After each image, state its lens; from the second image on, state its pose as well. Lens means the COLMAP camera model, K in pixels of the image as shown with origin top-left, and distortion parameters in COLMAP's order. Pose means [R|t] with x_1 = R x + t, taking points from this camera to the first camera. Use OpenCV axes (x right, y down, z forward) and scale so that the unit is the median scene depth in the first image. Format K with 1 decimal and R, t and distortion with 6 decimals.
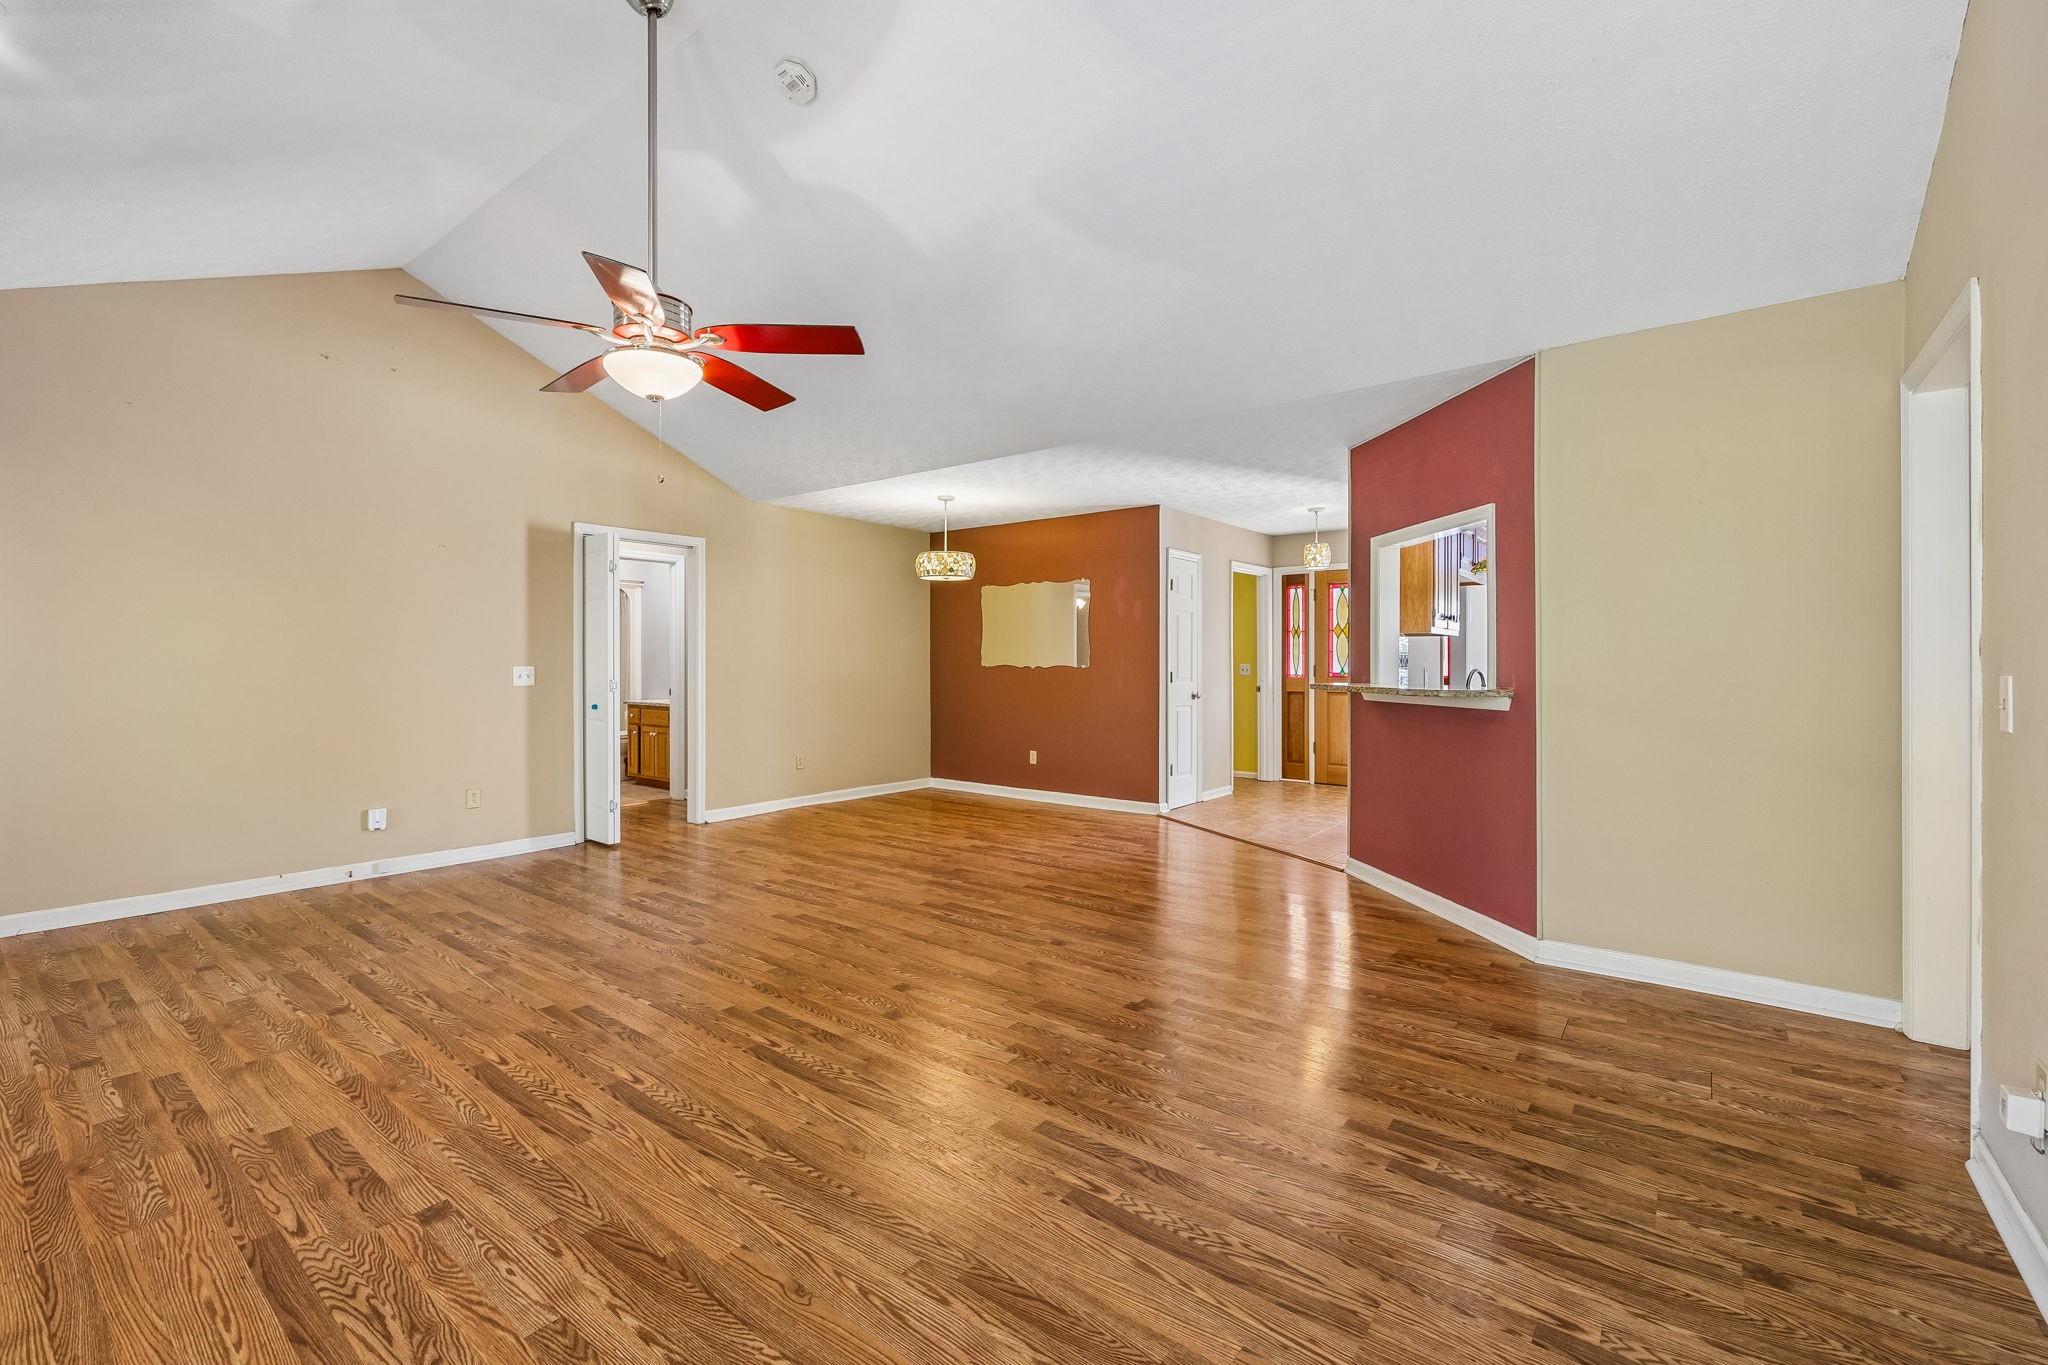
lens RADIAL K [[865.5, 0, 1025.0], [0, 865.5, 686.8], [0, 0, 1]] dist [-0.000824, -0.000403]
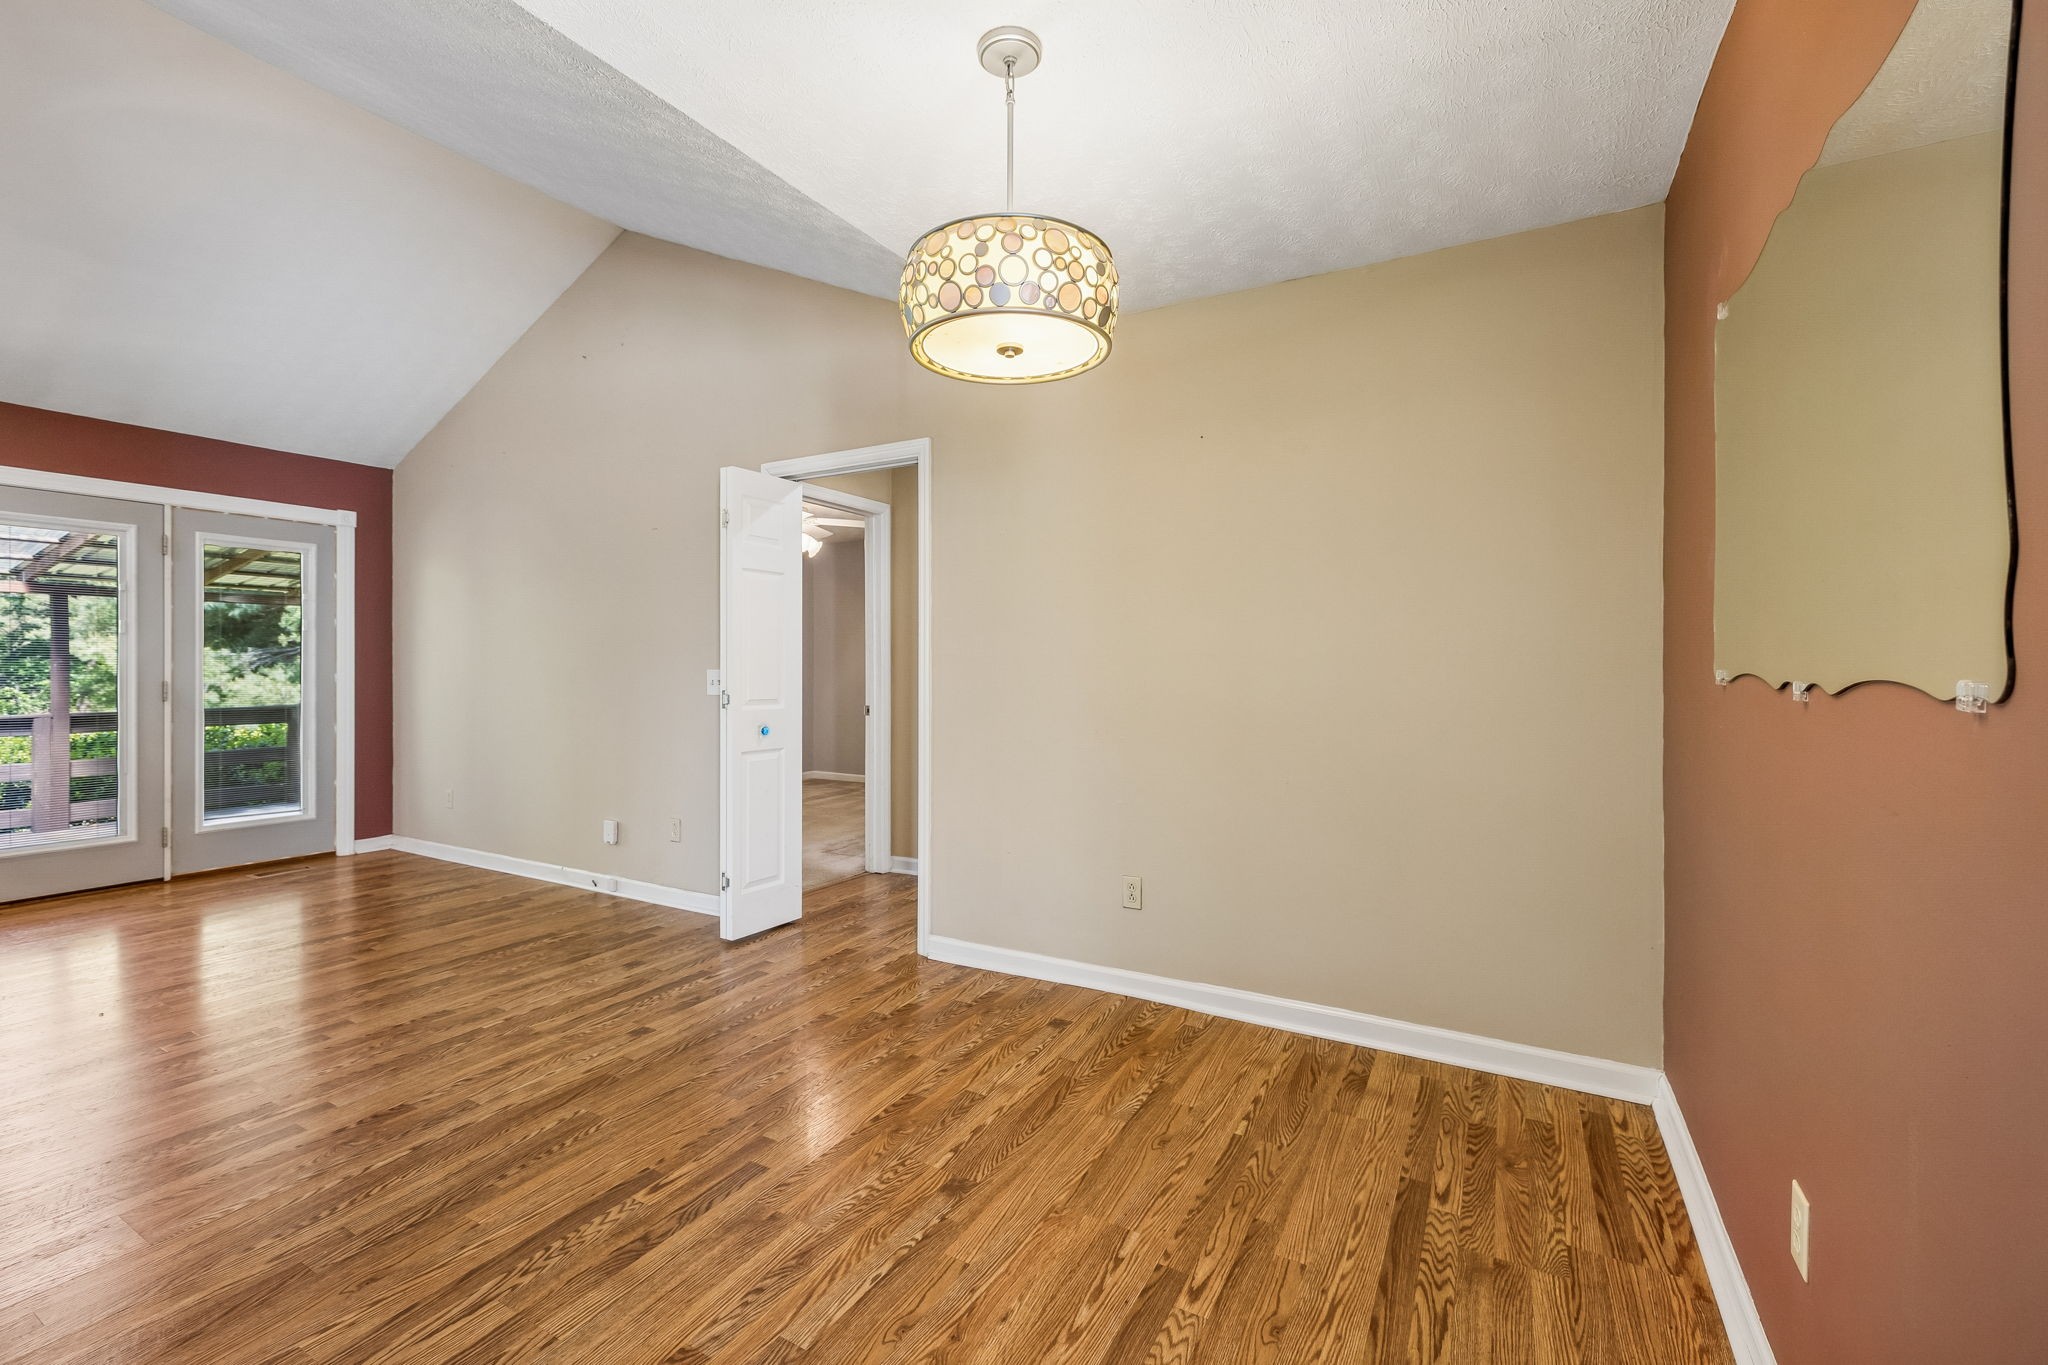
lens RADIAL K [[865.5, 0, 1022.4], [0, 865.5, 665.8], [0, 0, 1]] dist [-0.000824, -0.000403]
pose [[0.150090, -0.000826, -0.988672, 0.403082], [-0.032550, 0.999453, -0.005776, -0.058372], [0.988136, 0.033048, 0.149981, 2.144606]]
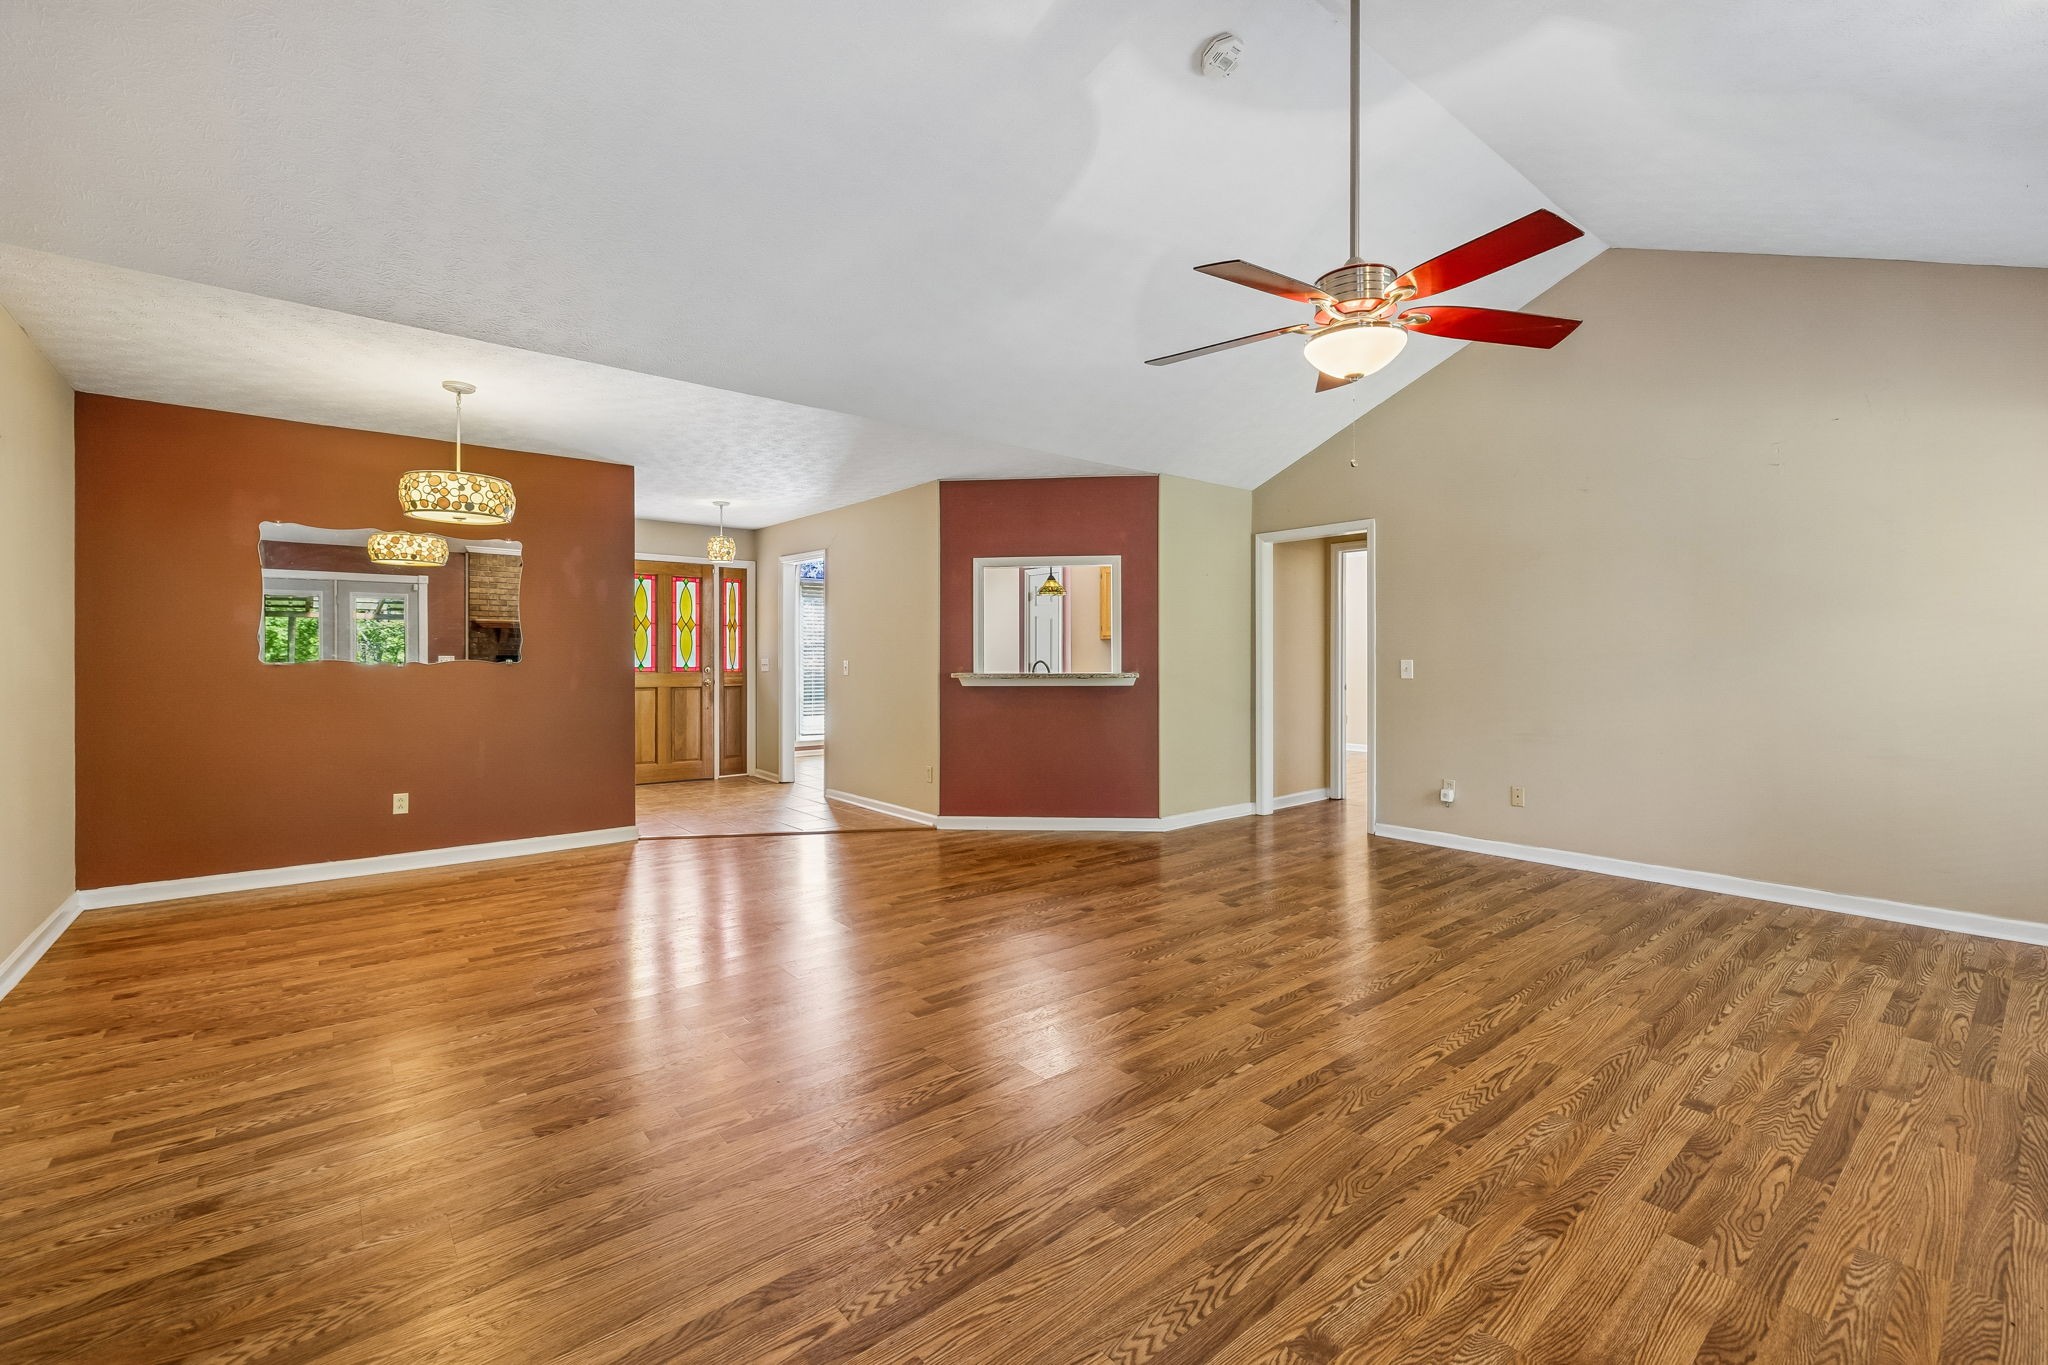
lens RADIAL K [[865.5, 0, 1019.5], [0, 865.5, 656.9], [0, 0, 1]] dist [-0.000824, -0.000403]
pose [[0.218465, 0.000039, 0.975845, -1.342626], [0.029128, 0.999554, -0.006561, -0.025308], [-0.975410, 0.029858, 0.218367, 1.065760]]
